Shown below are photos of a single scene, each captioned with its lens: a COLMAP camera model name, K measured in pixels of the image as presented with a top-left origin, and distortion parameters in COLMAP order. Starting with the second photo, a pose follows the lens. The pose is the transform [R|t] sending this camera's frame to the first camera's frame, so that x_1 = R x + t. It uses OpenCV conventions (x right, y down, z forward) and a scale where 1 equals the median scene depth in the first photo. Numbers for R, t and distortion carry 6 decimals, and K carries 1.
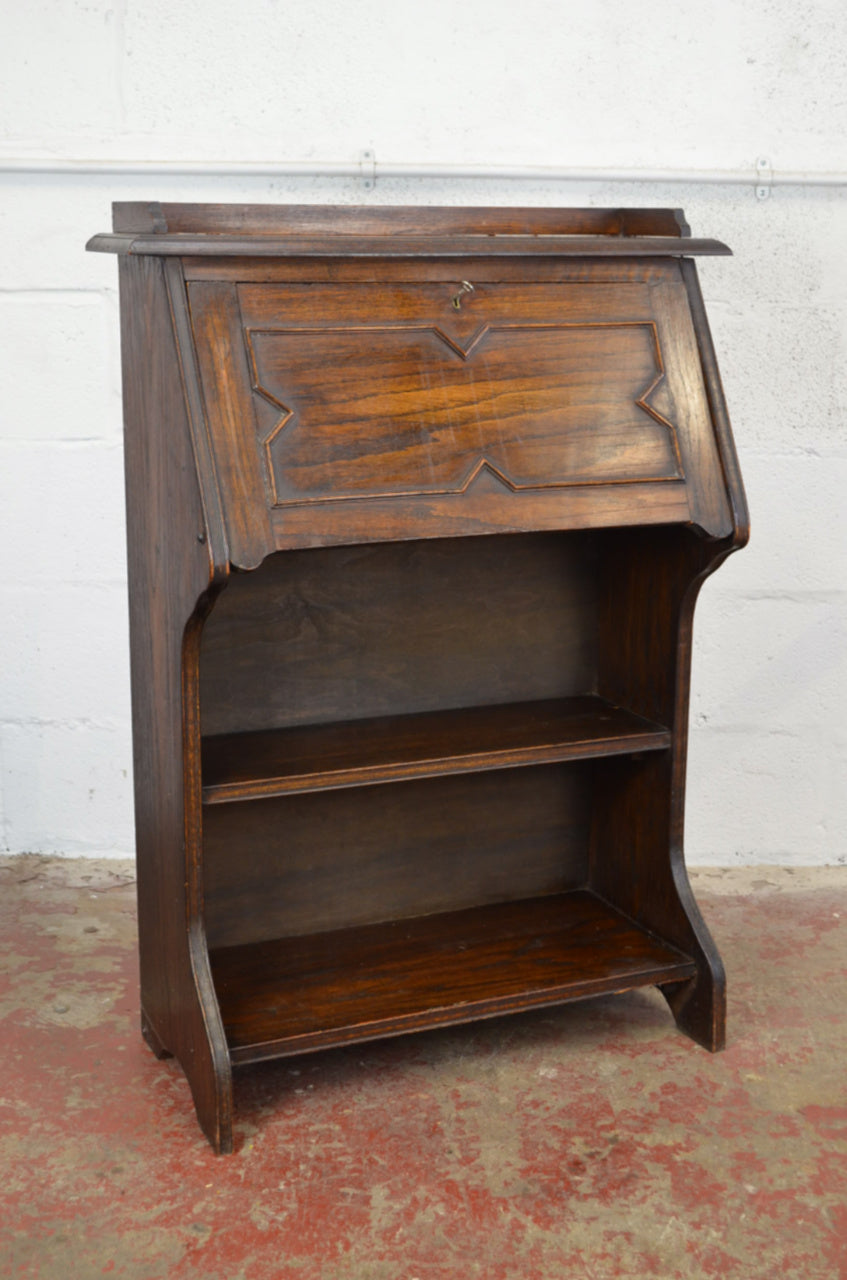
lens RADIAL K [[1817.6, 0, 423.5], [0, 1817.6, 640.0], [0, 0, 1]] dist [-0.008324, -0.049684]
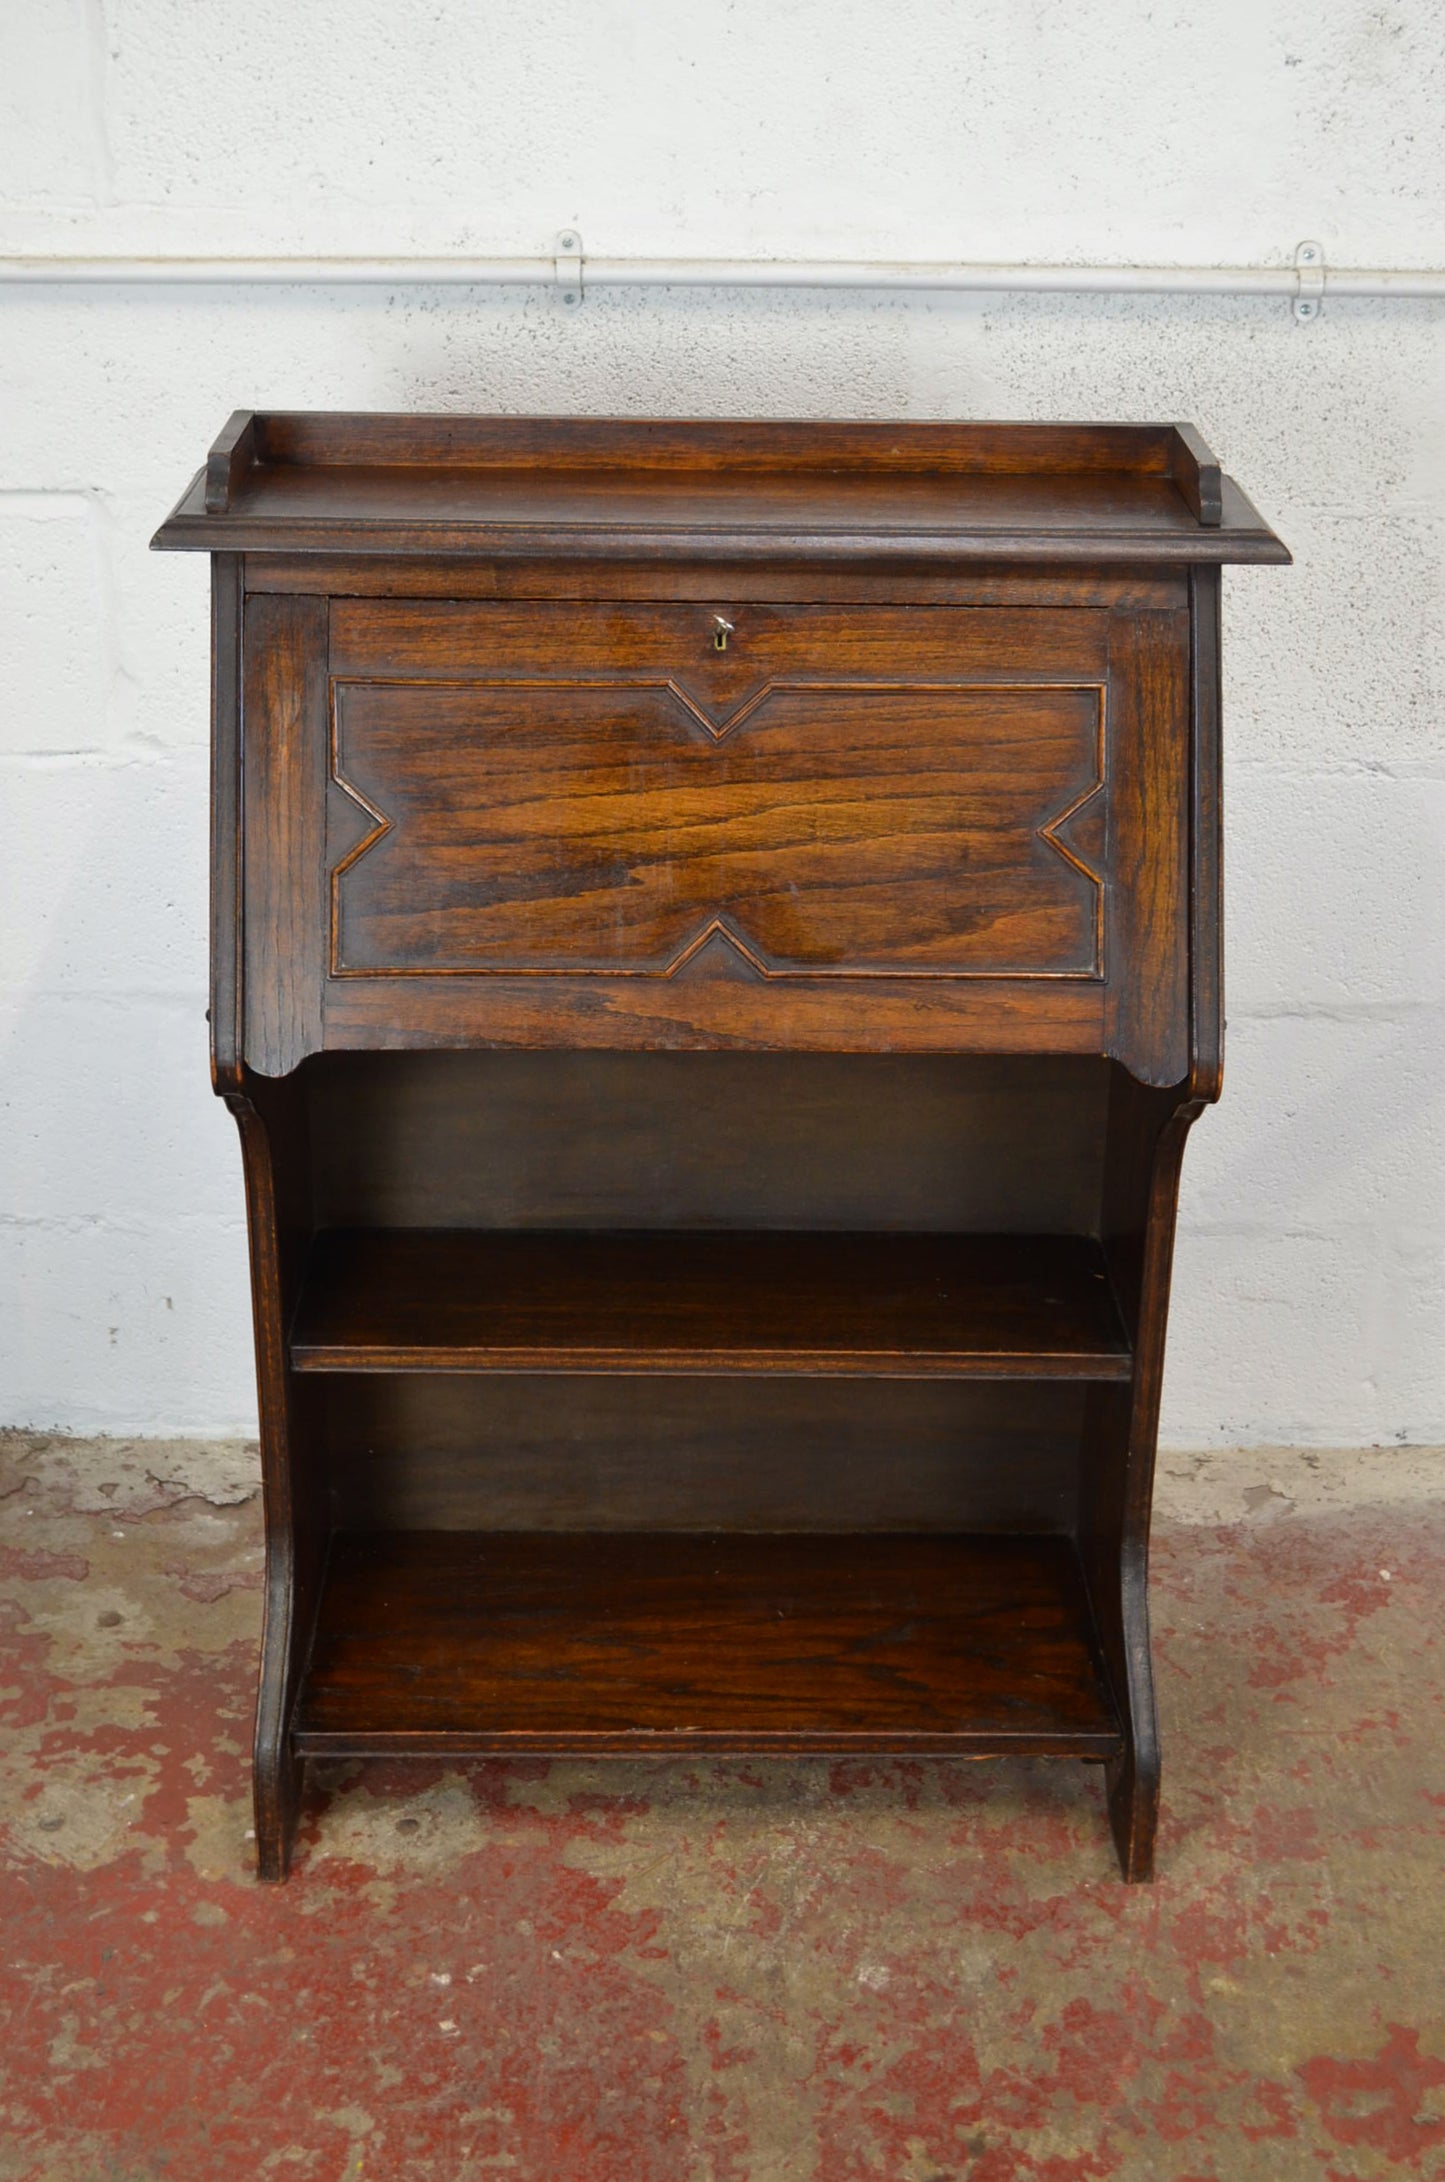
lens RADIAL K [[2931.2, 0, 722.5], [0, 2931.2, 1091.0], [0, 0, 1]] dist [-0.007763, -0.026687]
pose [[0.999920, 0.002294, -0.012467, 0.030983], [0.000160, 0.981128, 0.193360, -0.225359], [0.012675, -0.193346, 0.981049, 0.125404]]
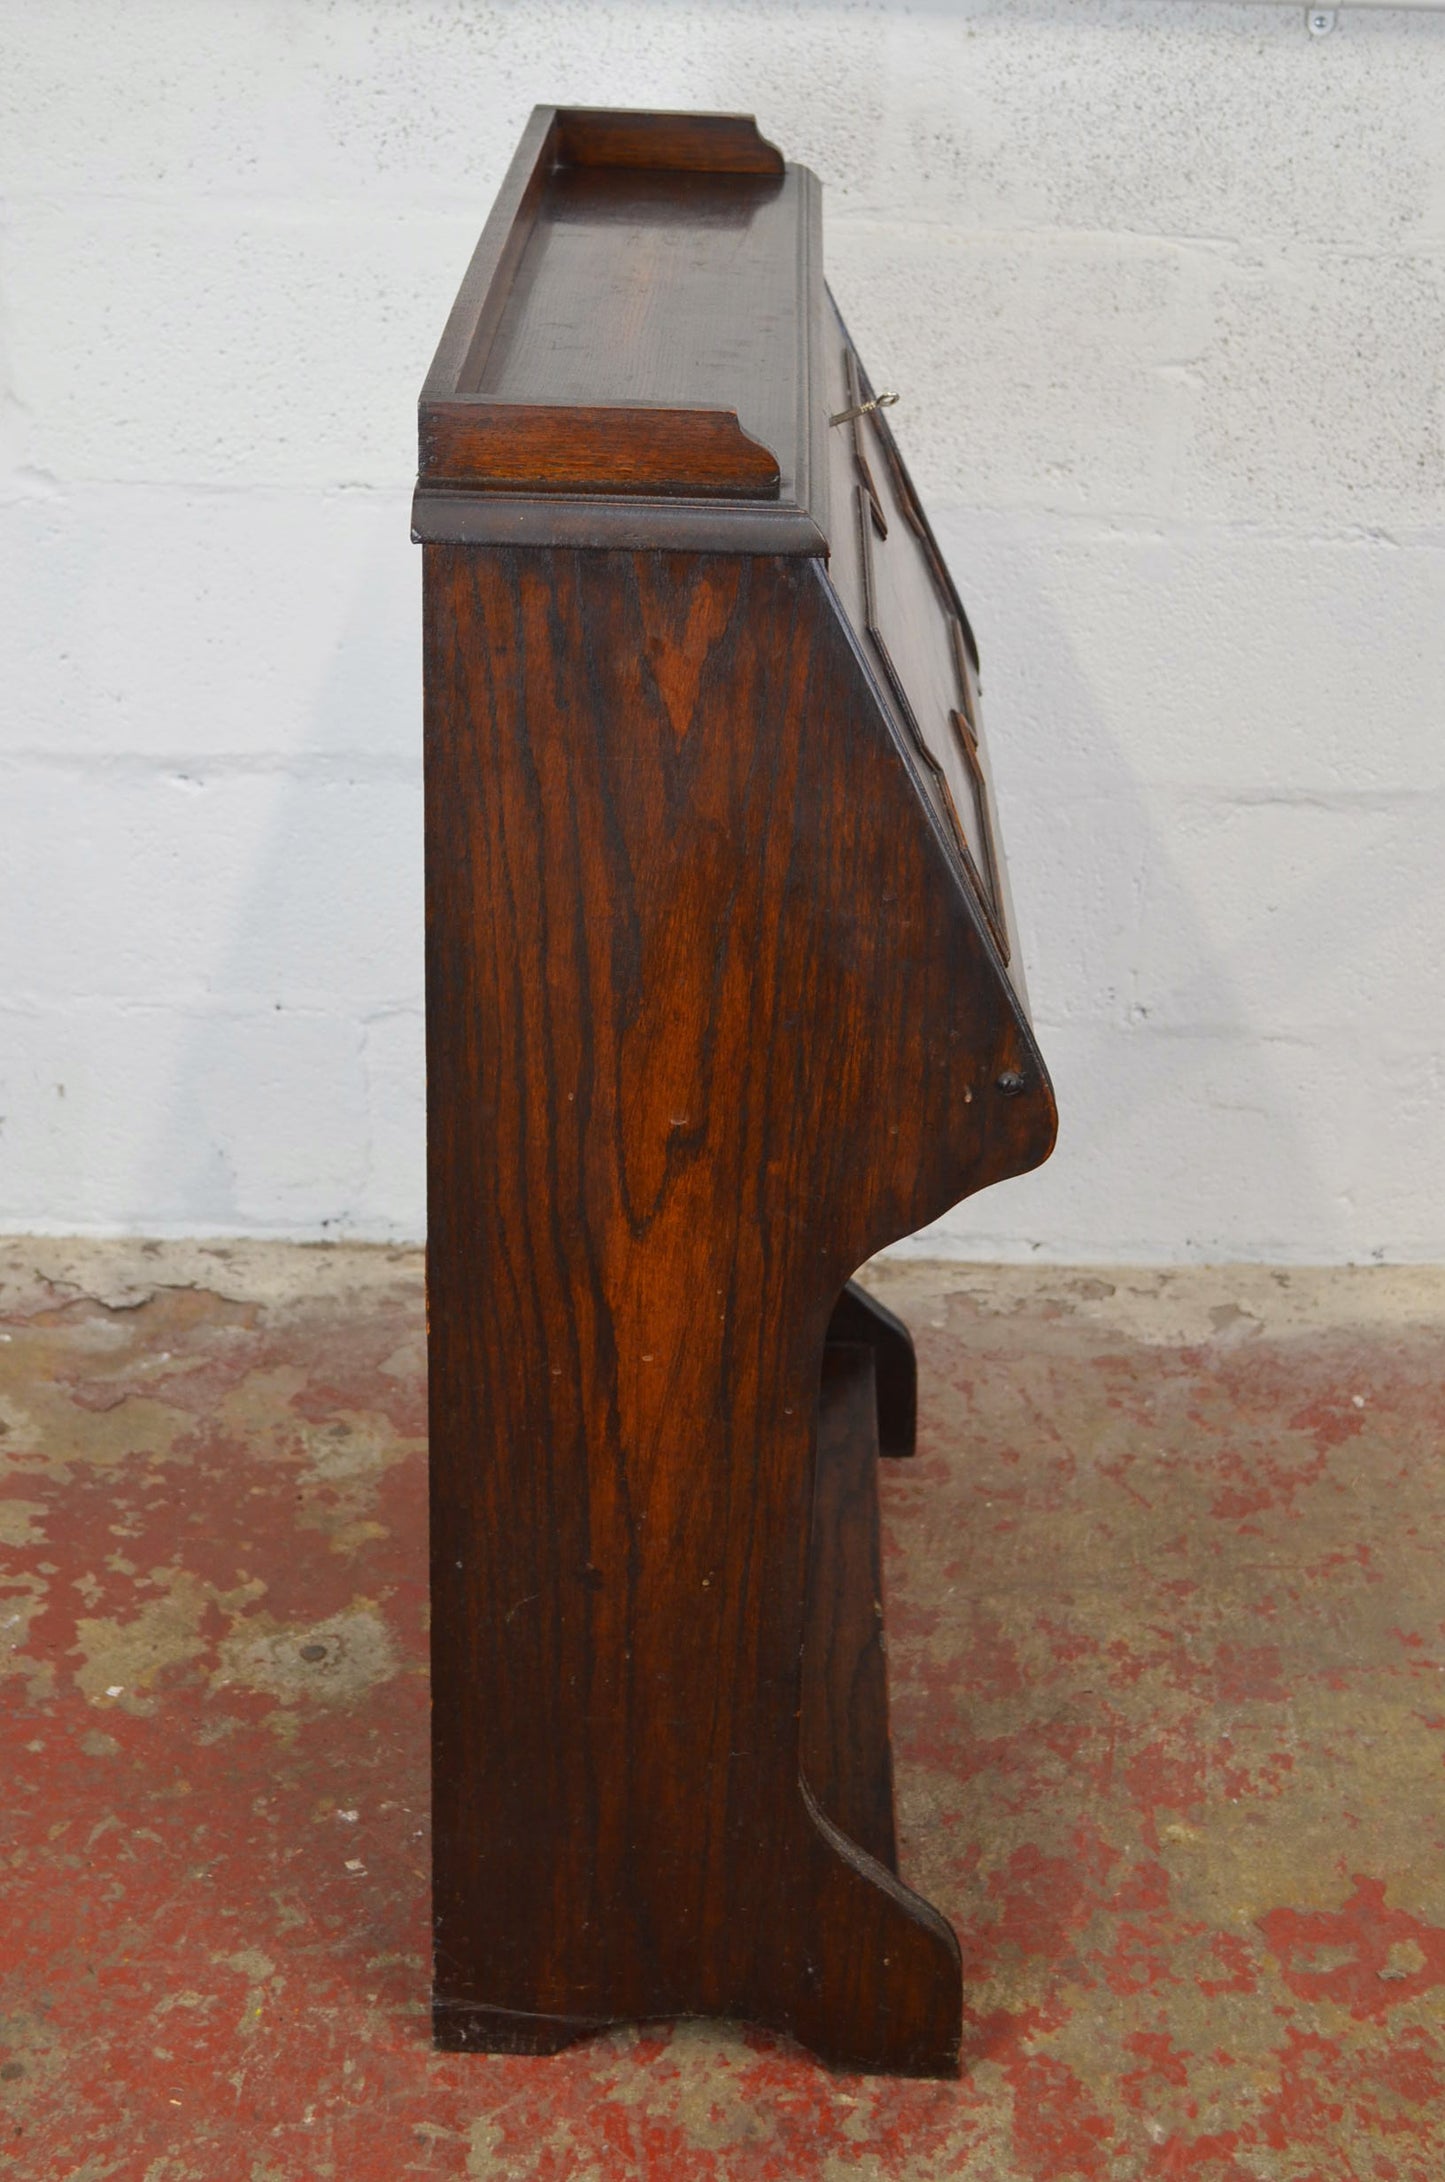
lens RADIAL K [[3069.8, 0, 722.5], [0, 3069.8, 1091.0], [0, 0, 1]] dist [-0.008020, -0.017015]
pose [[0.999719, 0.020570, 0.011819, 0.026689], [-0.022932, 0.965546, 0.259221, -0.215448], [-0.006080, -0.259419, 0.965746, 0.157335]]
